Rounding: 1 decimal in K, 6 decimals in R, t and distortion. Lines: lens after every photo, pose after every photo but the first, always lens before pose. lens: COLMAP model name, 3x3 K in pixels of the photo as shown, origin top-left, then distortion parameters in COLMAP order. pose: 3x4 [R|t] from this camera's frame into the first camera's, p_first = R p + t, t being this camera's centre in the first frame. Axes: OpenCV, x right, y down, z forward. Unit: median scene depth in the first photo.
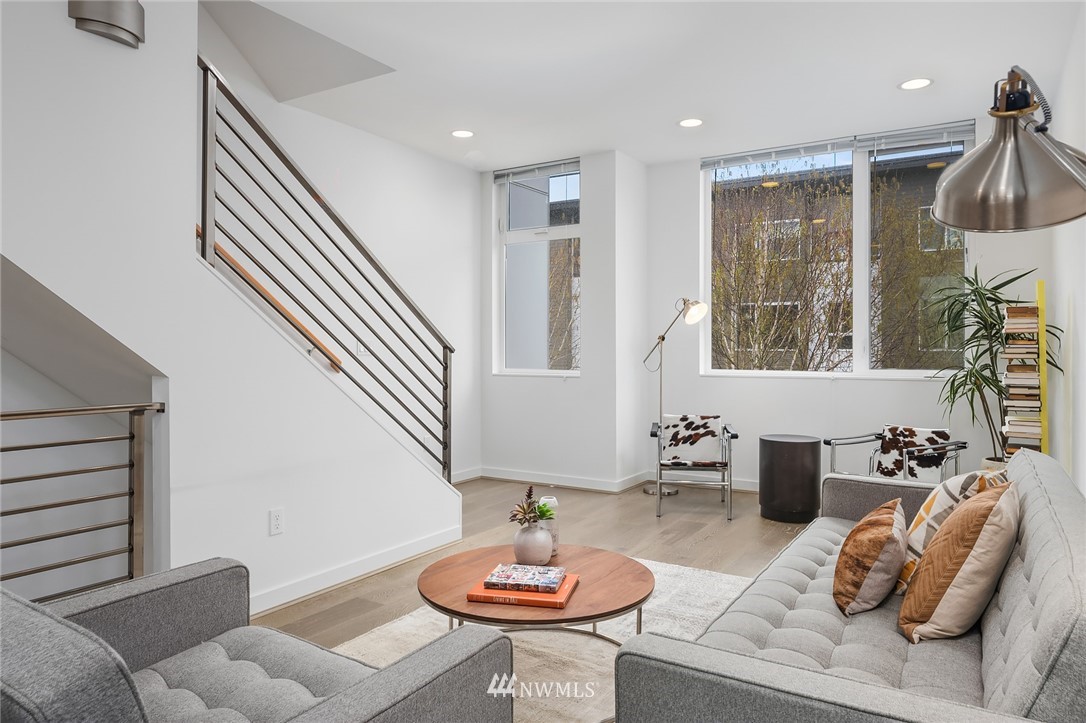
lens RADIAL K [[706.1, 0, 545.9], [0, 706.1, 346.7], [0, 0, 1]] dist [-0.005894, 0.002097]
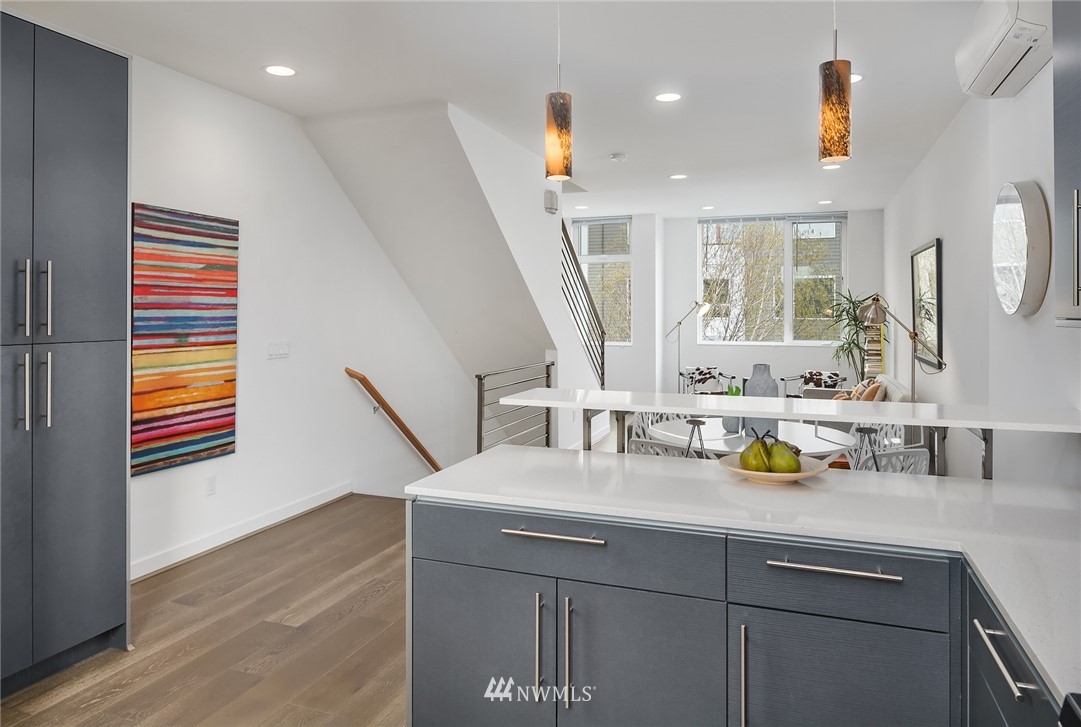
lens RADIAL K [[709.5, 0, 543.3], [0, 709.5, 307.6], [0, 0, 1]] dist [0.000350, 0.000036]
pose [[0.980081, 0.002668, 0.198581, -0.623414], [-0.002096, 0.999993, -0.003086, -0.054193], [-0.198588, 0.002609, 0.980080, -0.777971]]
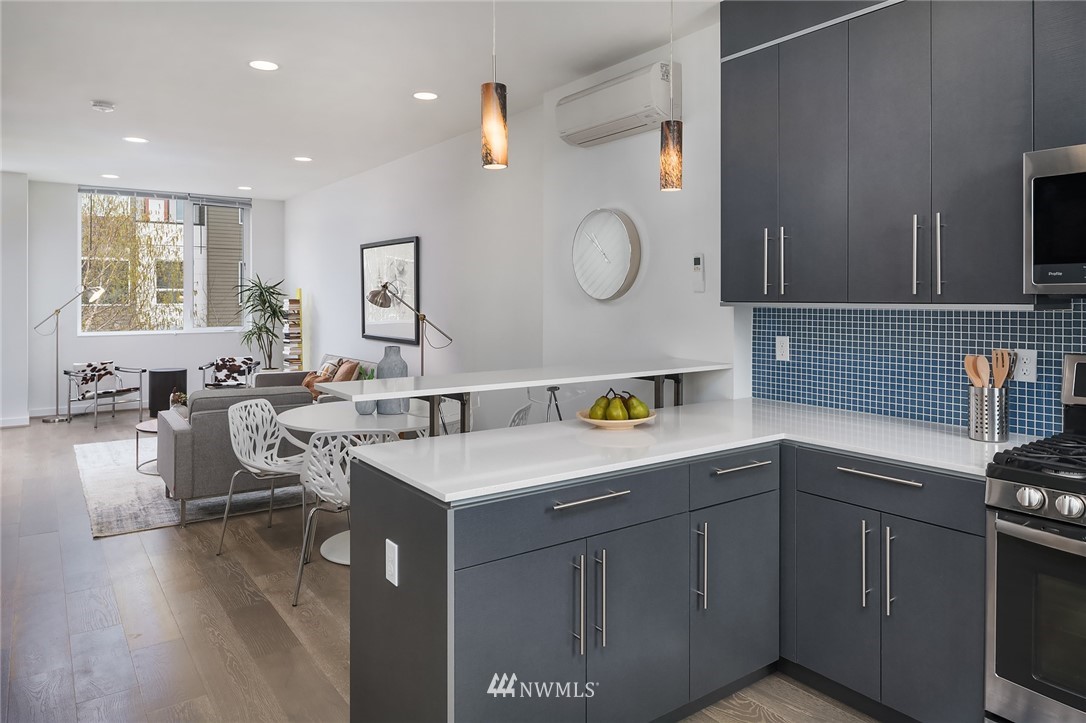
lens RADIAL K [[707.5, 0, 541.6], [0, 707.5, 296.9], [0, 0, 1]] dist [0.002864, -0.000302]
pose [[0.381450, 0.003013, 0.924385, -0.955363], [-0.003966, 0.999991, -0.001623, -0.051897], [-0.924381, -0.003047, 0.381458, -0.532653]]
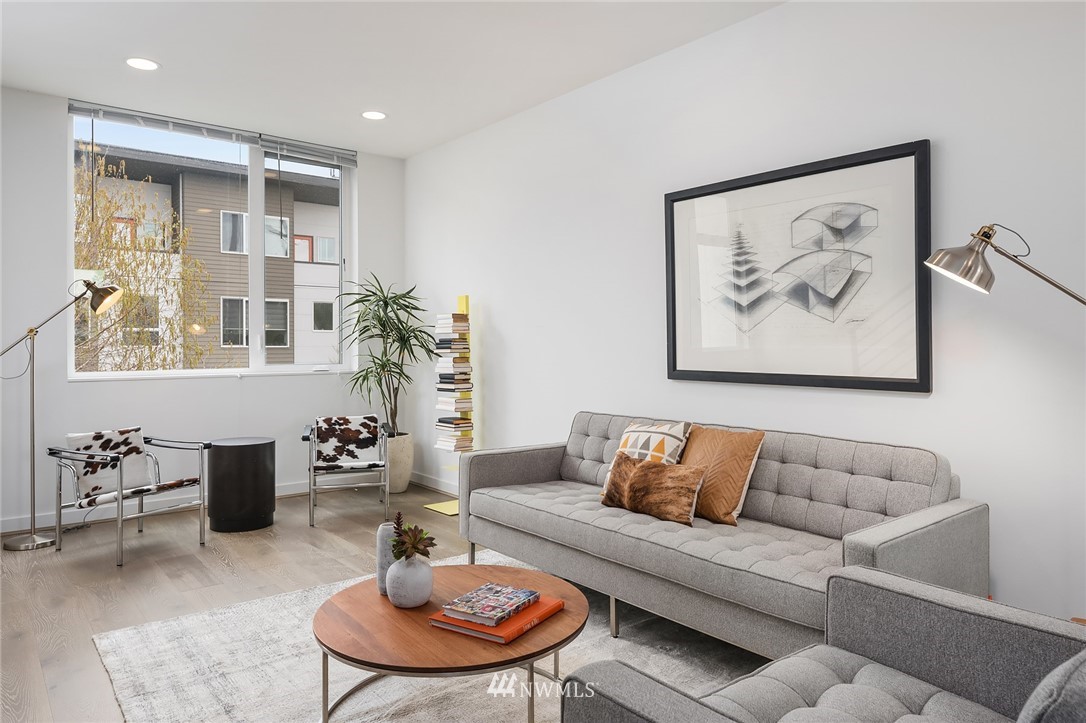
lens RADIAL K [[706.1, 0, 545.9], [0, 706.1, 346.7], [0, 0, 1]] dist [-0.005894, 0.002097]
pose [[0.322208, -0.003489, 0.946663, -0.433271], [-0.001320, 0.999991, 0.004134, -0.000532], [-0.946668, -0.002581, 0.322200, 0.330212]]
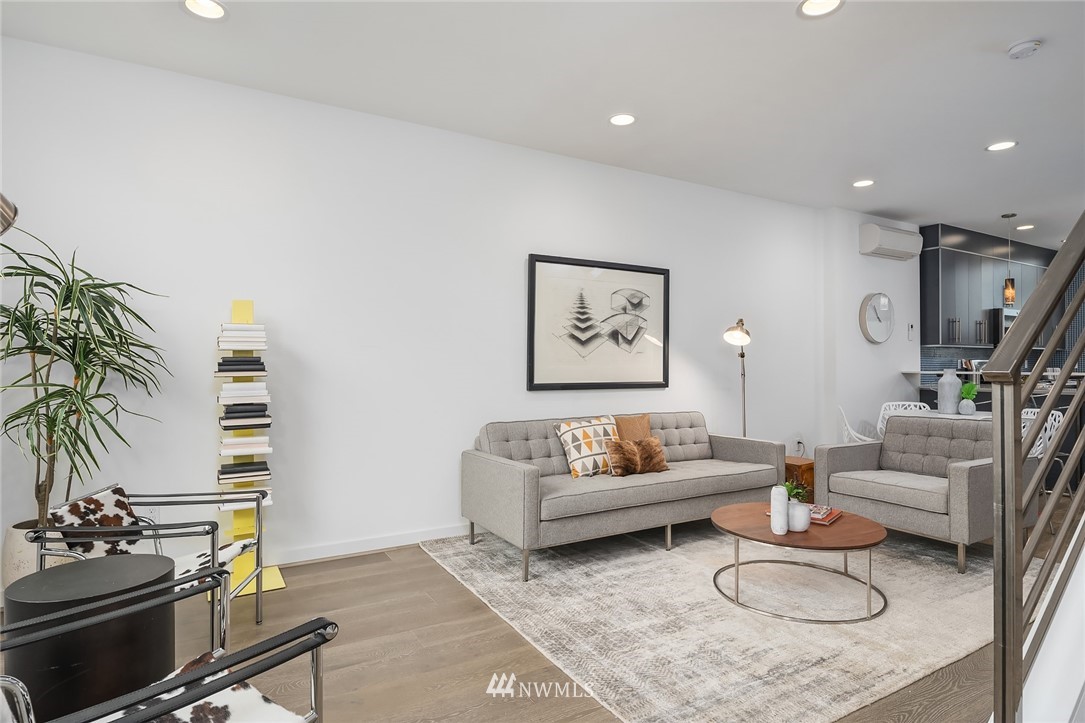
lens RADIAL K [[583.9, 0, 542.5], [0, 583.9, 361.5], [0, 0, 1]] dist [-0.002600, -0.000247]
pose [[-0.883050, 0.003513, 0.469266, -0.064506], [-0.000532, 0.999964, -0.008487, 0.002125], [-0.469279, -0.007745, -0.883016, 1.244379]]
